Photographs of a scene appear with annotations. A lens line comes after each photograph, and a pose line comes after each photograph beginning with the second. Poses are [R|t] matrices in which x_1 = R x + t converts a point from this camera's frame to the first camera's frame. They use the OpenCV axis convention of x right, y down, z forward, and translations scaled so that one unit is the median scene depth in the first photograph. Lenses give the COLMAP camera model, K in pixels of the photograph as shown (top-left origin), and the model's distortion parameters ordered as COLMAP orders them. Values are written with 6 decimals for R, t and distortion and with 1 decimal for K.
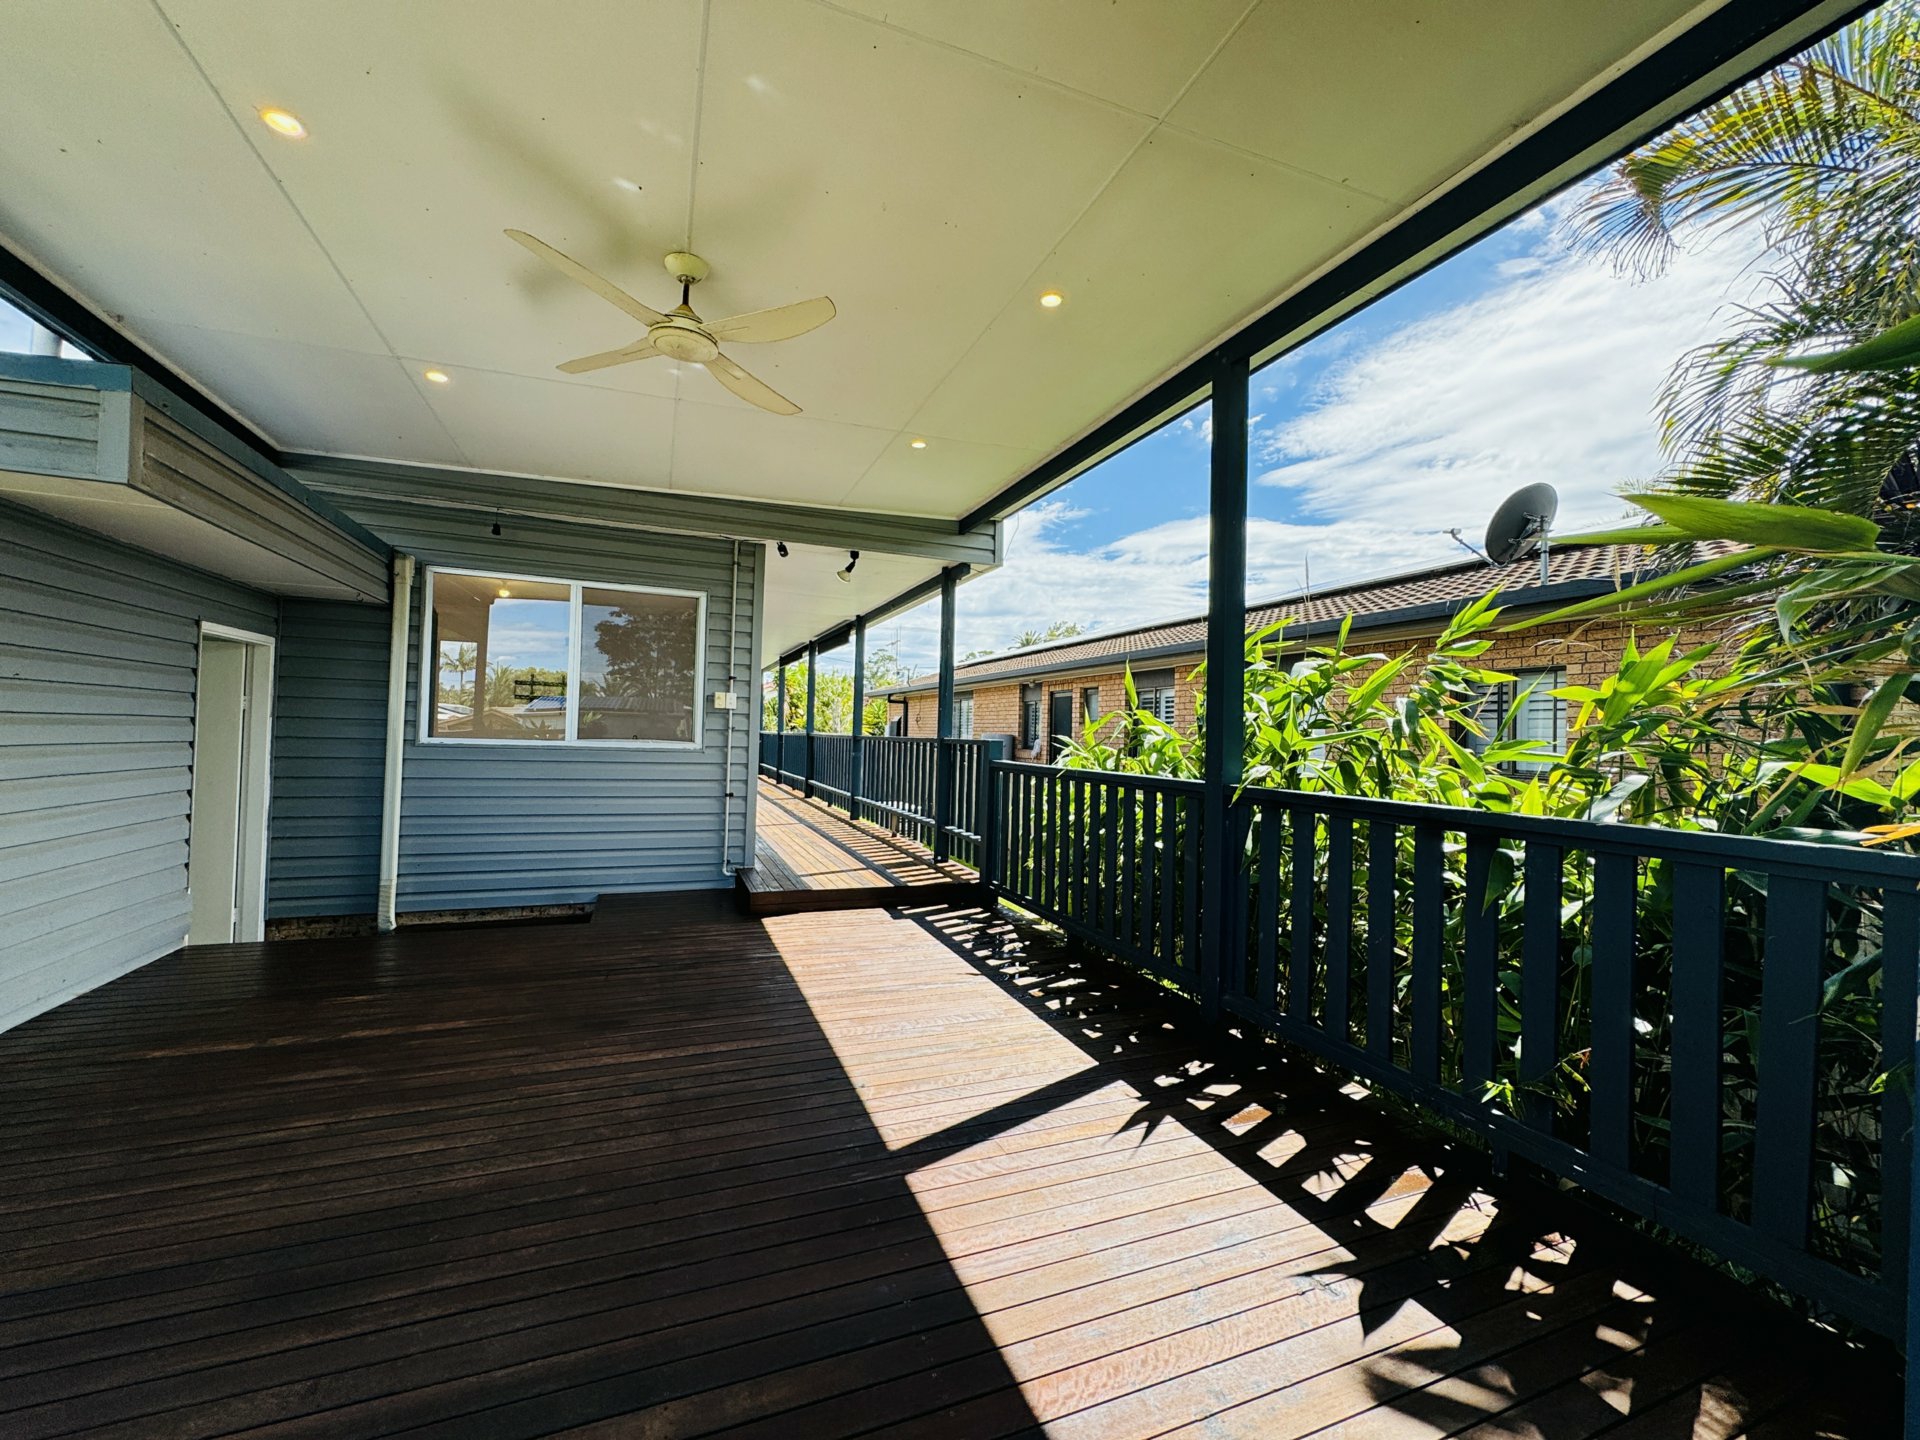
lens RADIAL K [[765.9, 0, 956.8], [0, 765.9, 721.3], [0, 0, 1]] dist [-0.000201, 0.000145]
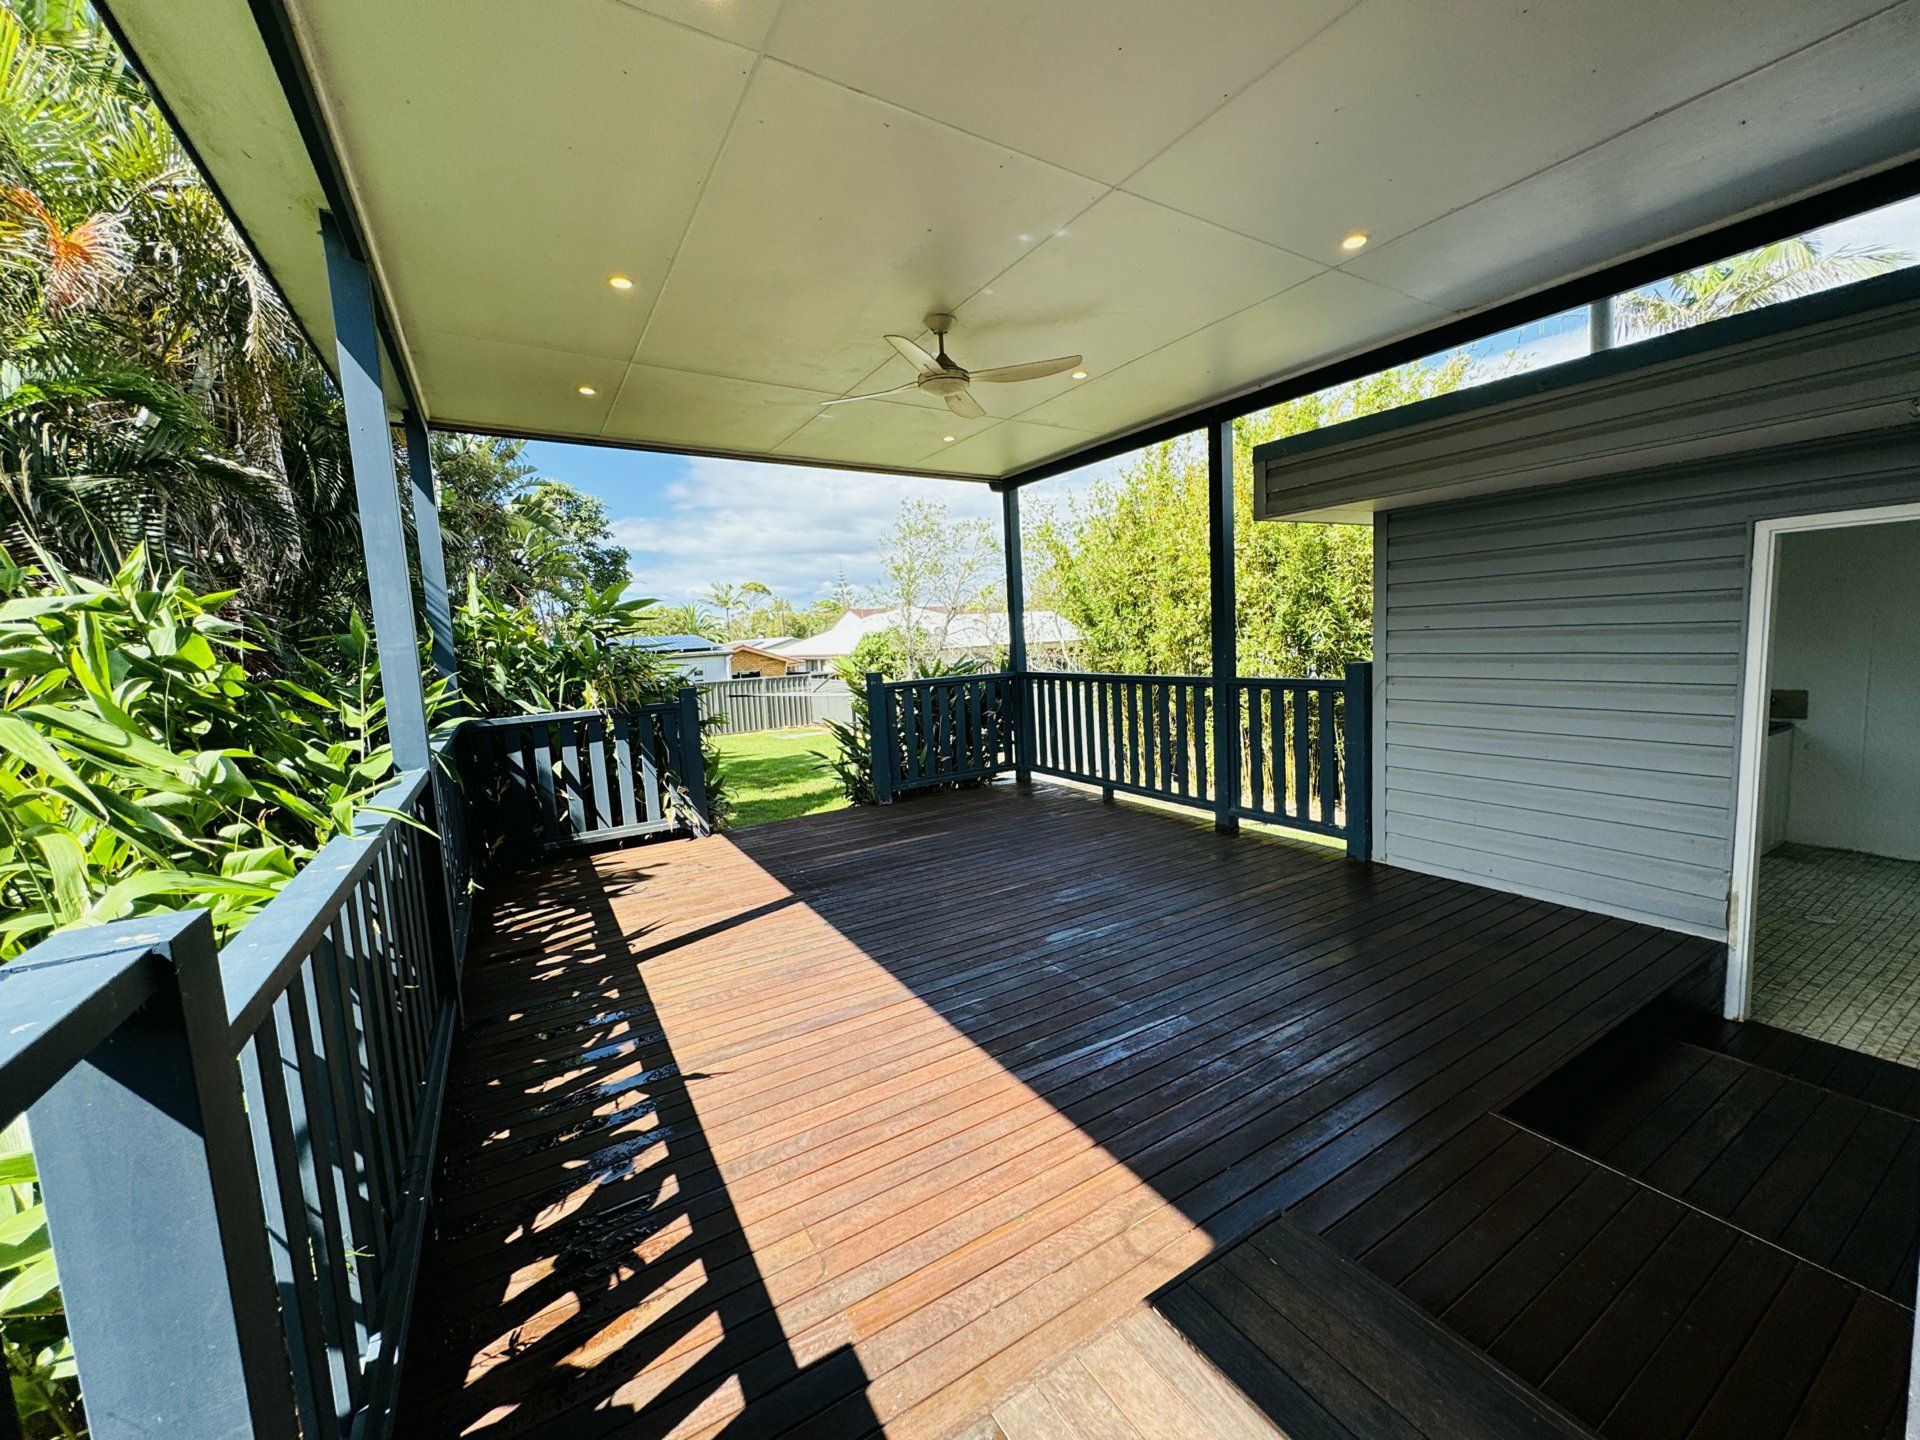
lens RADIAL K [[765.9, 0, 956.8], [0, 765.9, 721.3], [0, 0, 1]] dist [-0.000201, 0.000145]
pose [[-0.987365, 0.039344, -0.153502, -0.083744], [0.026030, 0.995798, 0.087799, -0.019310], [0.156312, 0.082694, -0.984240, 1.275034]]
